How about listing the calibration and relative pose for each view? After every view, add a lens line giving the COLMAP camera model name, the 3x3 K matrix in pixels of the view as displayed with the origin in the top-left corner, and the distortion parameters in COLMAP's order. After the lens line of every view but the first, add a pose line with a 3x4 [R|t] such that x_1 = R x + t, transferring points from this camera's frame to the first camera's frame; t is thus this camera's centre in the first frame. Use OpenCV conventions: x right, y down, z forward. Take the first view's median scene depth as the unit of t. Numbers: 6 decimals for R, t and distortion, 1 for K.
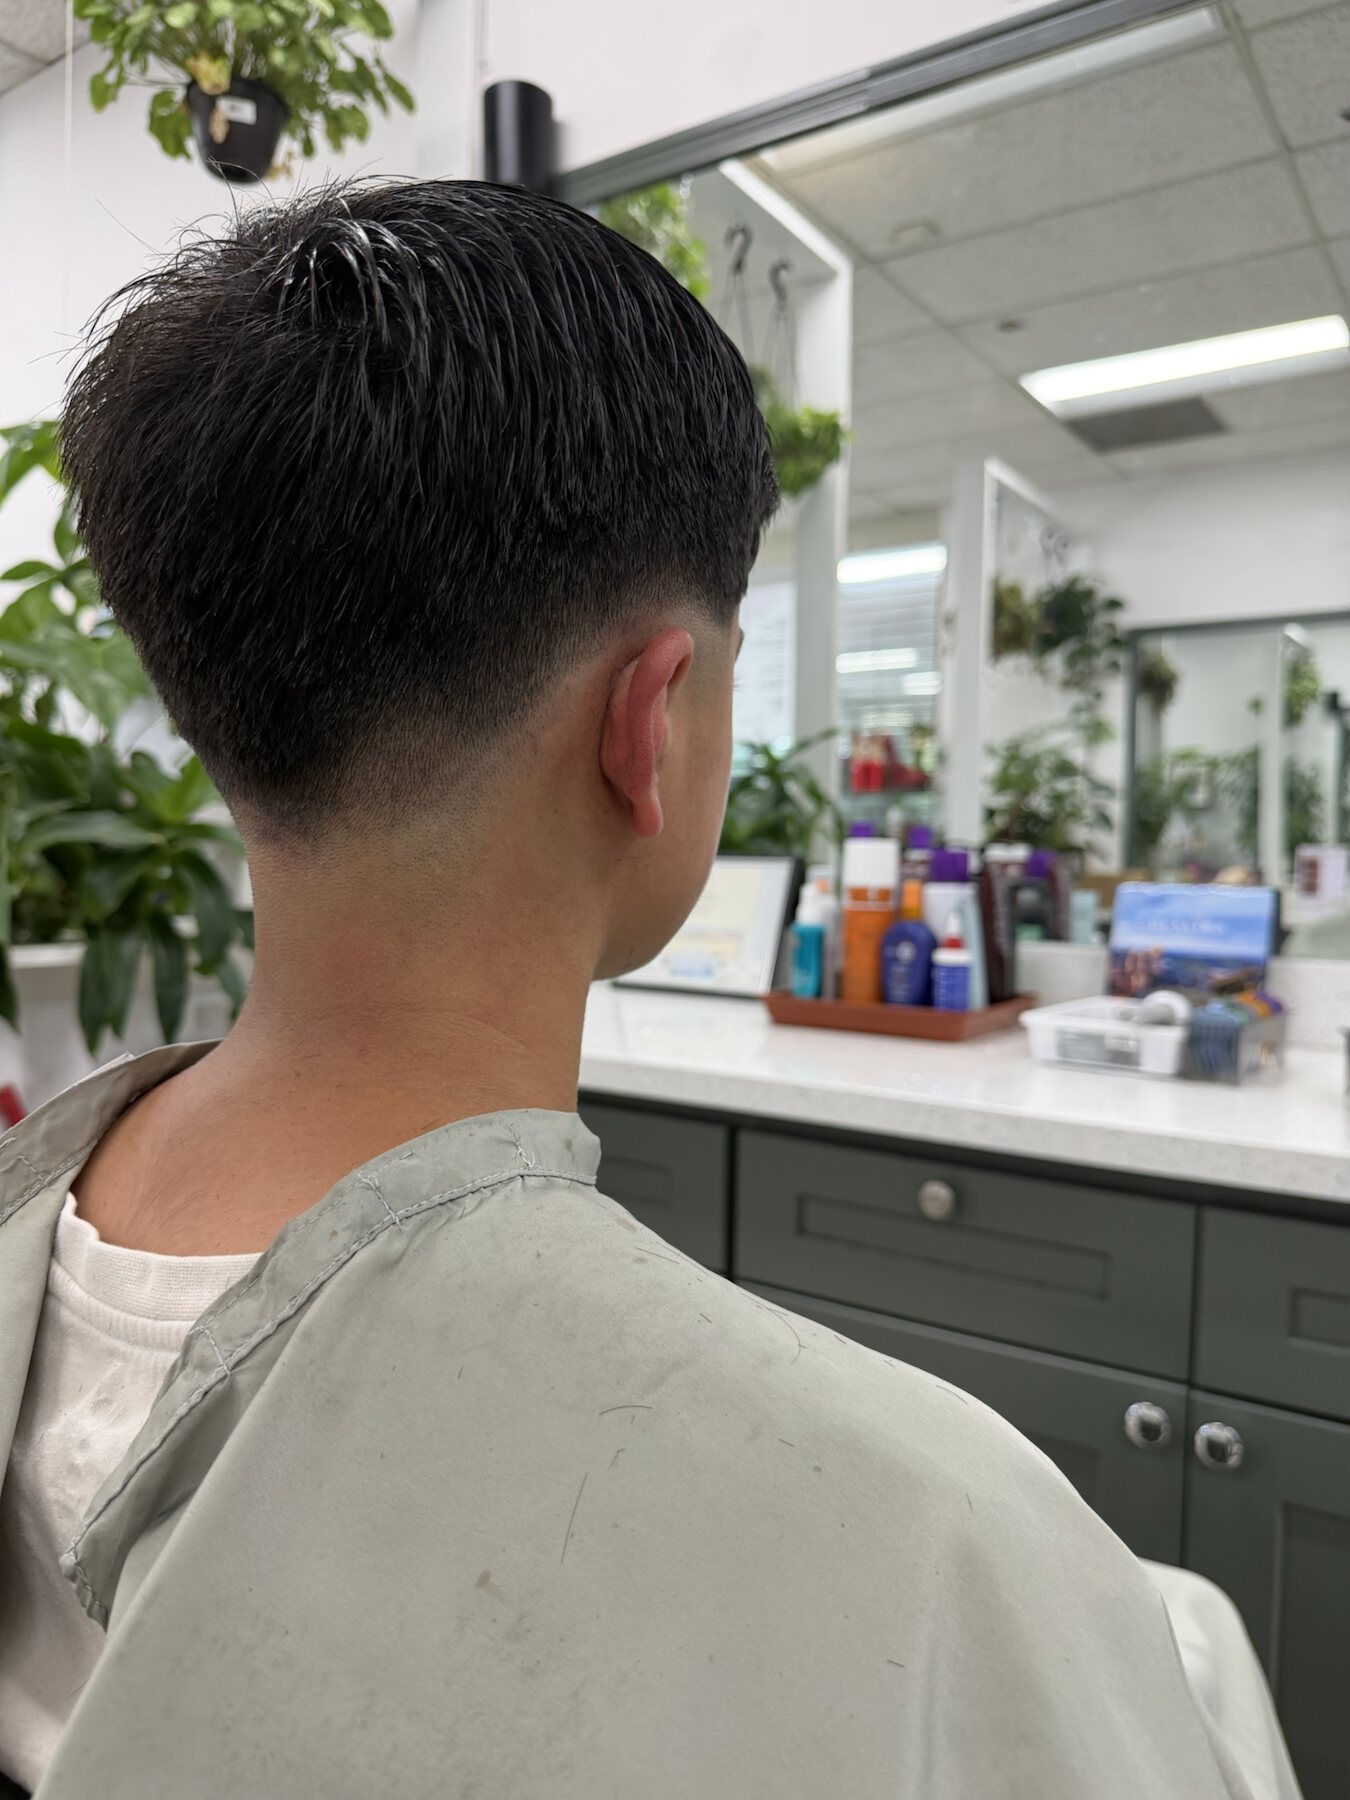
lens RADIAL K [[1315.8, 0, 651.7], [0, 1315.8, 899.5], [0, 0, 1]] dist [0.003592, -0.015238]
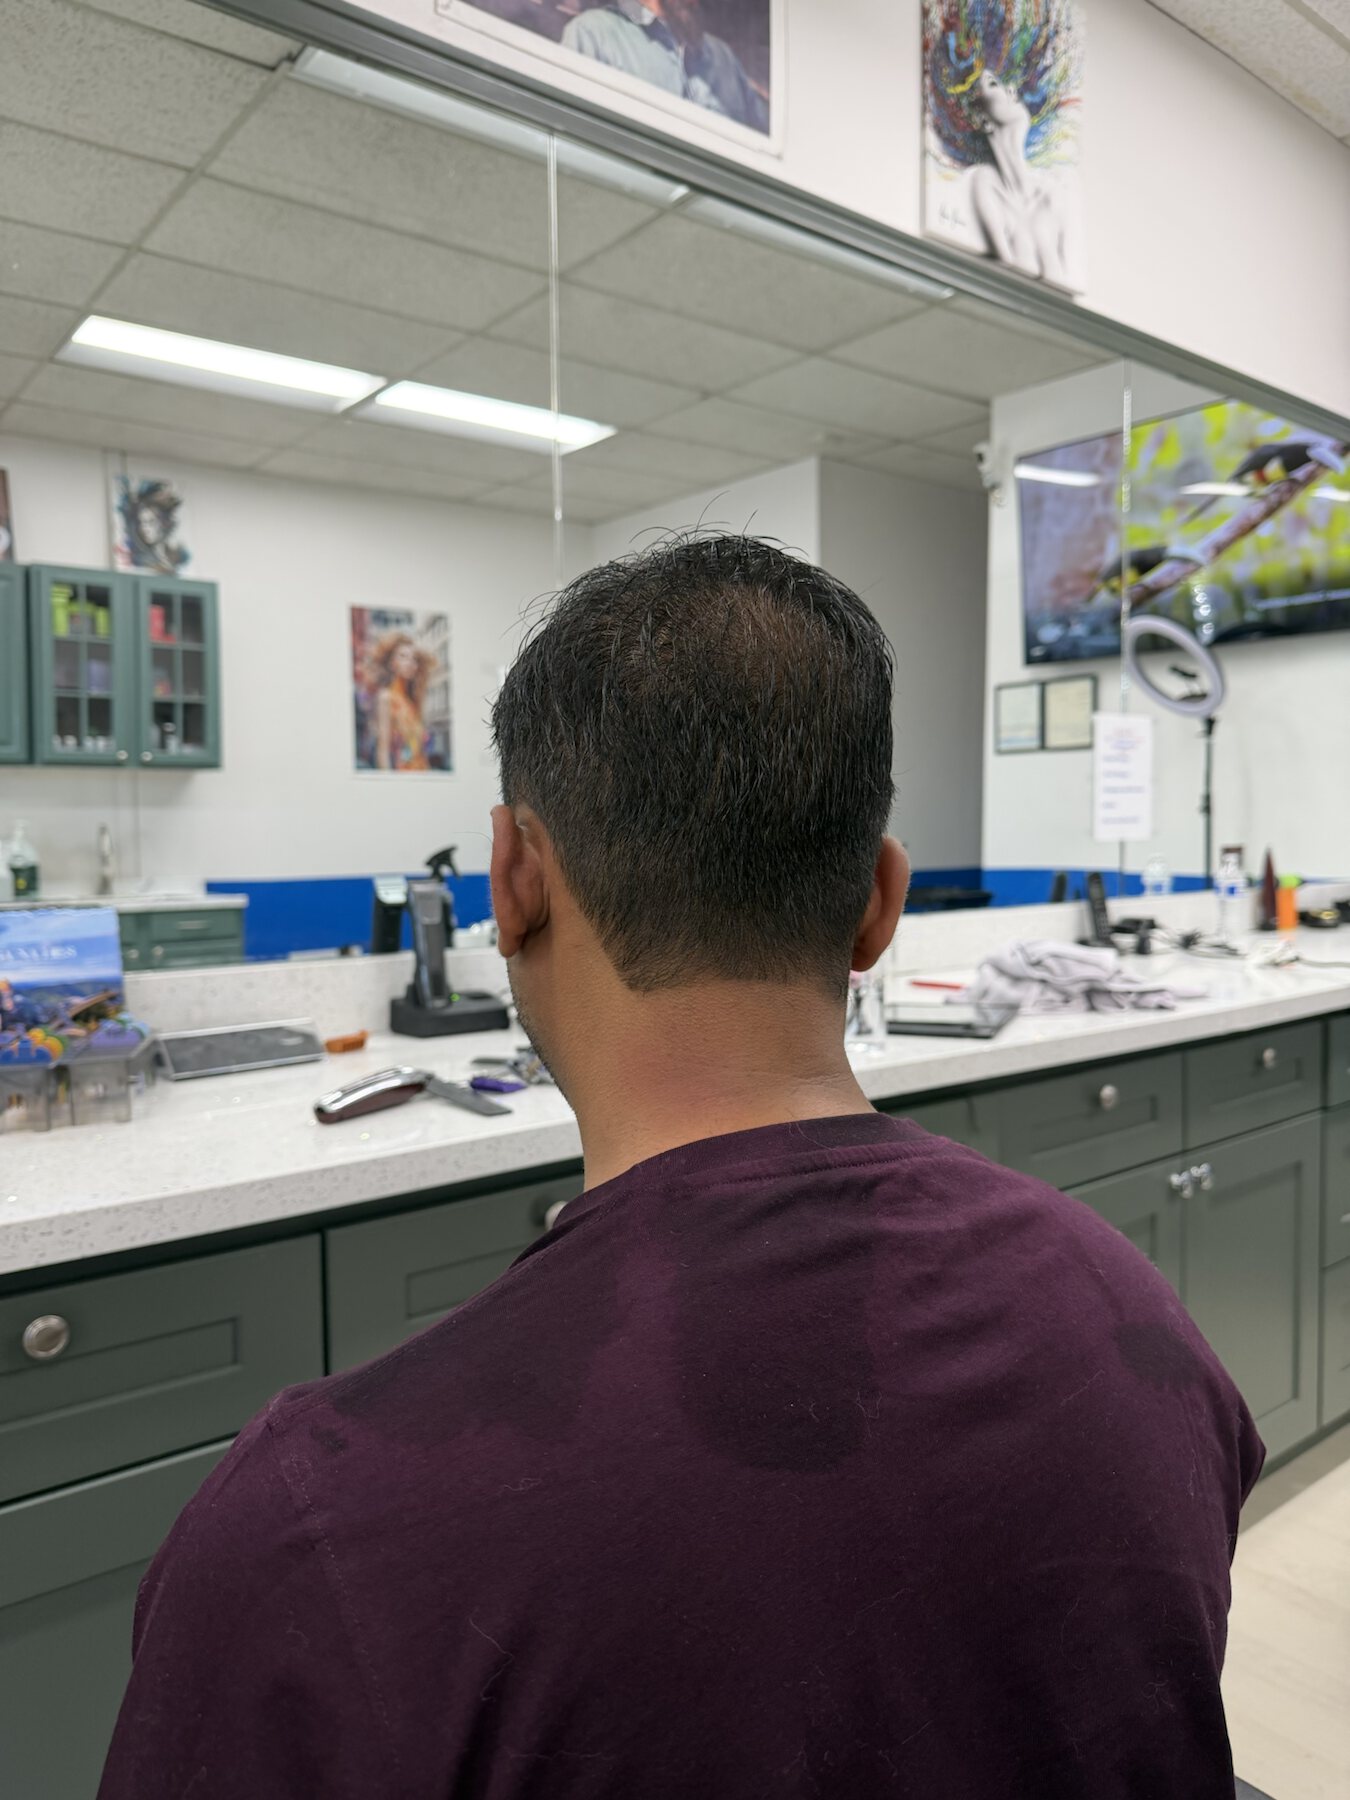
lens RADIAL K [[1315.8, 0, 668.2], [0, 1315.8, 896.4], [0, 0, 1]] dist [0.003592, -0.015238]
pose [[0.307402, -0.067070, 0.949213, -0.085174], [0.052640, 0.997184, 0.053412, -0.012142], [-0.950123, 0.033548, 0.310067, 0.082804]]
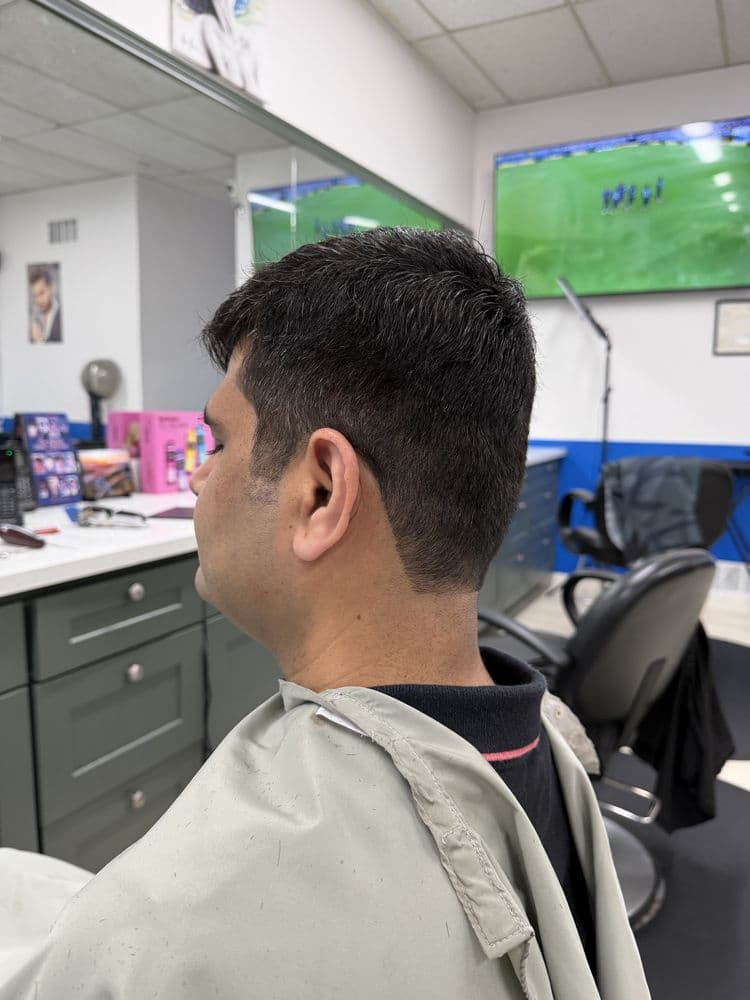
lens RADIAL K [[731.0, 0, 369.1], [0, 731.0, 497.0], [0, 0, 1]] dist [0.003592, -0.015238]
pose [[-0.078622, -0.150658, 0.985455, -0.078927], [0.019516, 0.988093, 0.152618, -0.016688], [-0.996713, 0.031231, -0.074745, 0.058966]]
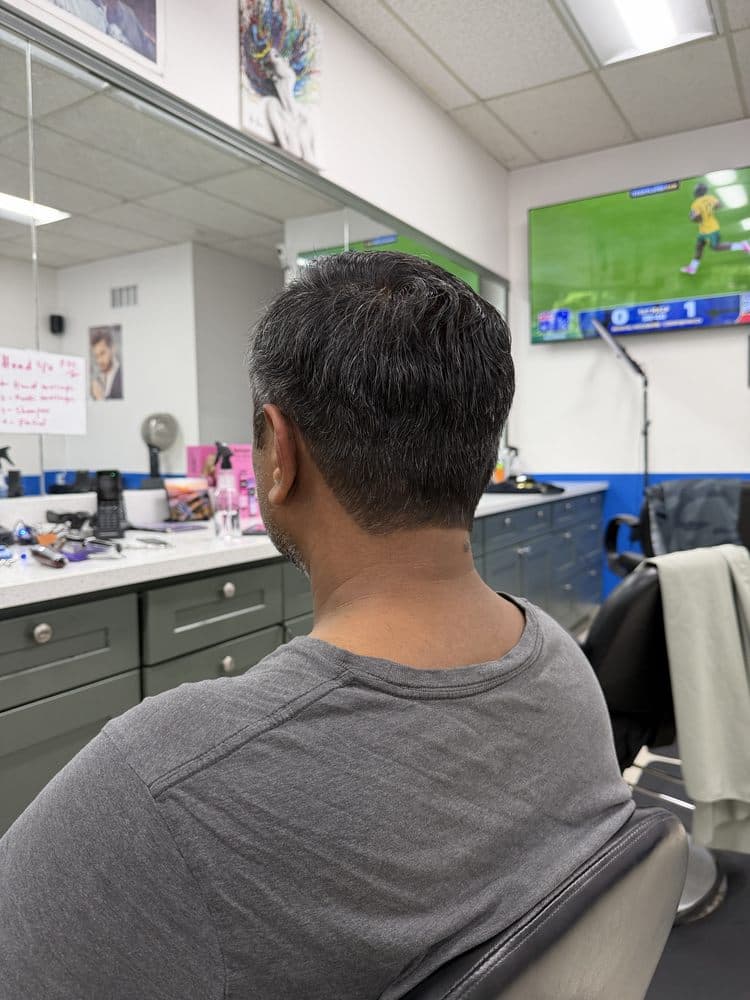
lens RADIAL K [[731.0, 0, 369.3], [0, 731.0, 495.3], [0, 0, 1]] dist [0.003592, -0.015238]
pose [[-0.029189, -0.072302, 0.996956, -0.111205], [0.046519, 0.996202, 0.073610, -0.002002], [-0.998491, 0.048526, -0.025714, 0.072575]]
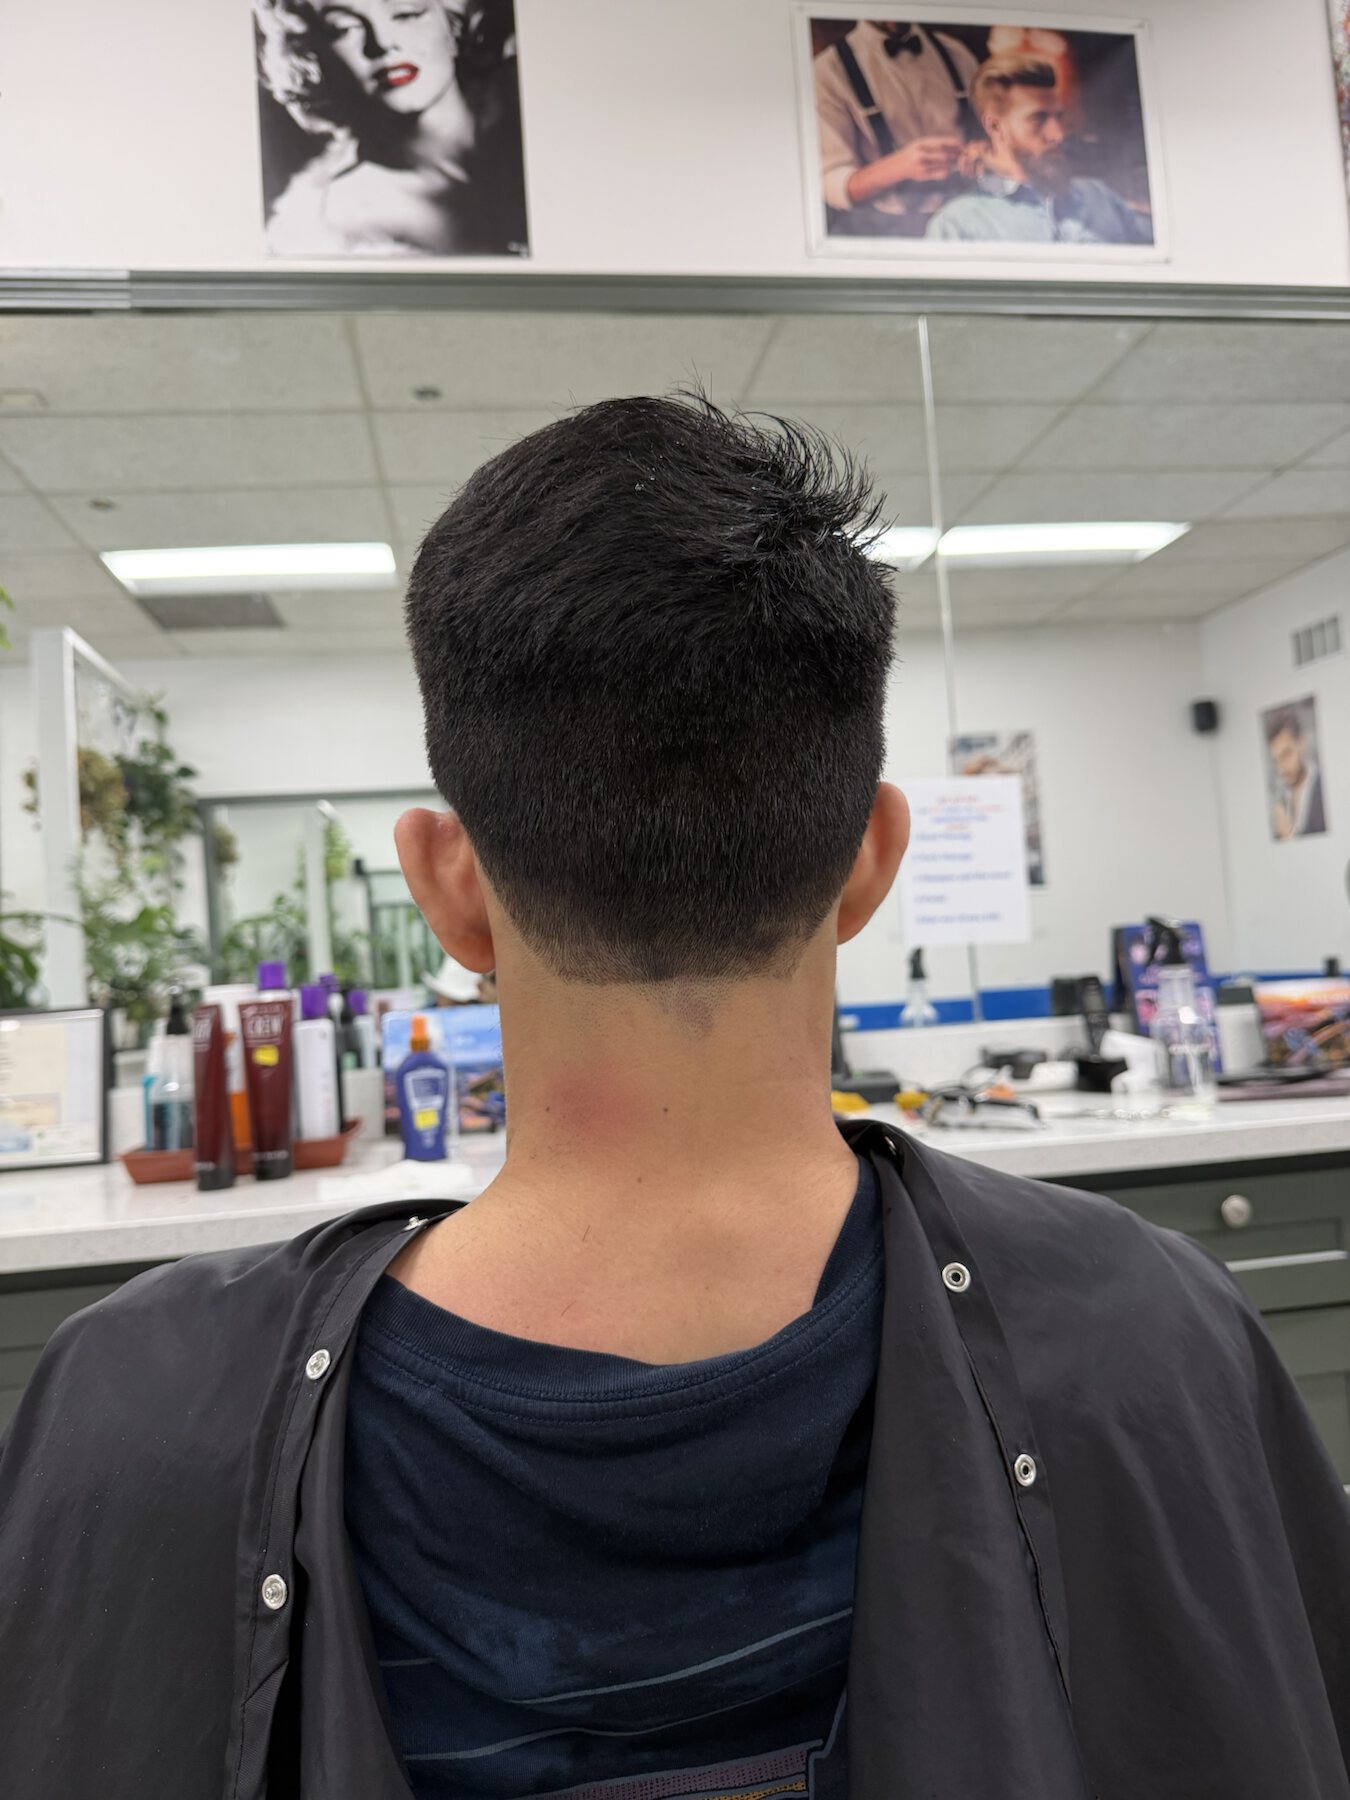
lens RADIAL K [[1315.8, 0, 664.6], [0, 1315.8, 901.5], [0, 0, 1]] dist [0.003592, -0.015238]
pose [[0.738677, -0.021861, 0.673705, -0.079825], [0.106960, 0.990612, -0.085131, 0.004169], [-0.665519, 0.134944, 0.734081, -0.001450]]
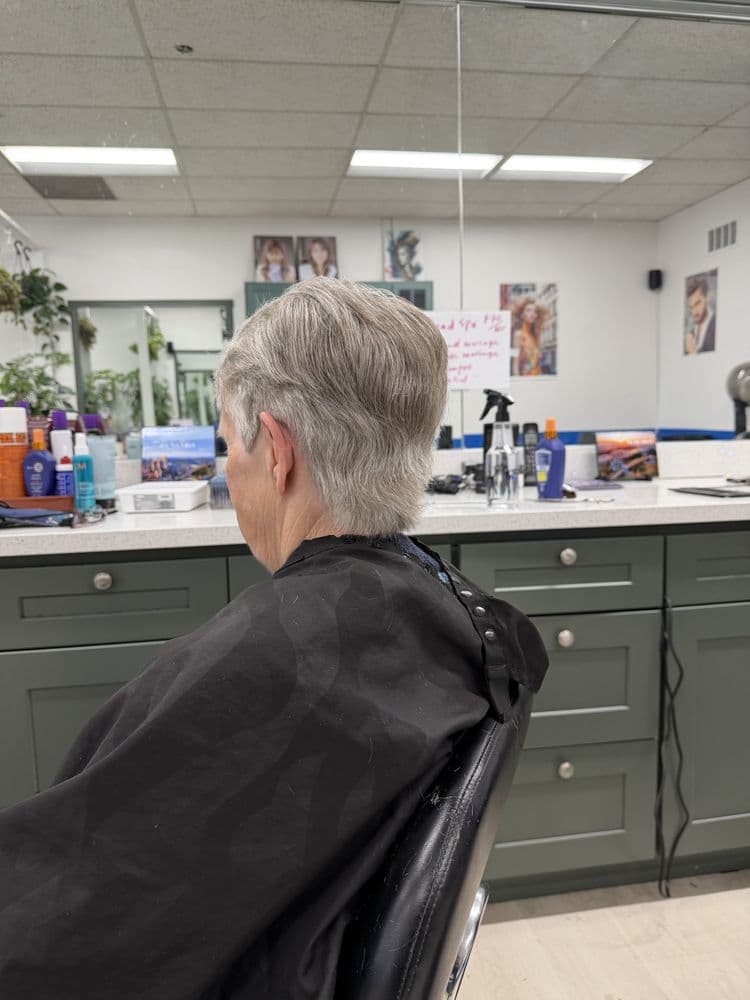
lens RADIAL K [[731.0, 0, 368.5], [0, 731.0, 502.0], [0, 0, 1]] dist [0.003592, -0.015238]
pose [[0.731904, -0.105674, 0.673163, -0.045076], [0.064816, 0.994219, 0.085602, 0.008593], [-0.678318, -0.019021, 0.734522, -0.017443]]
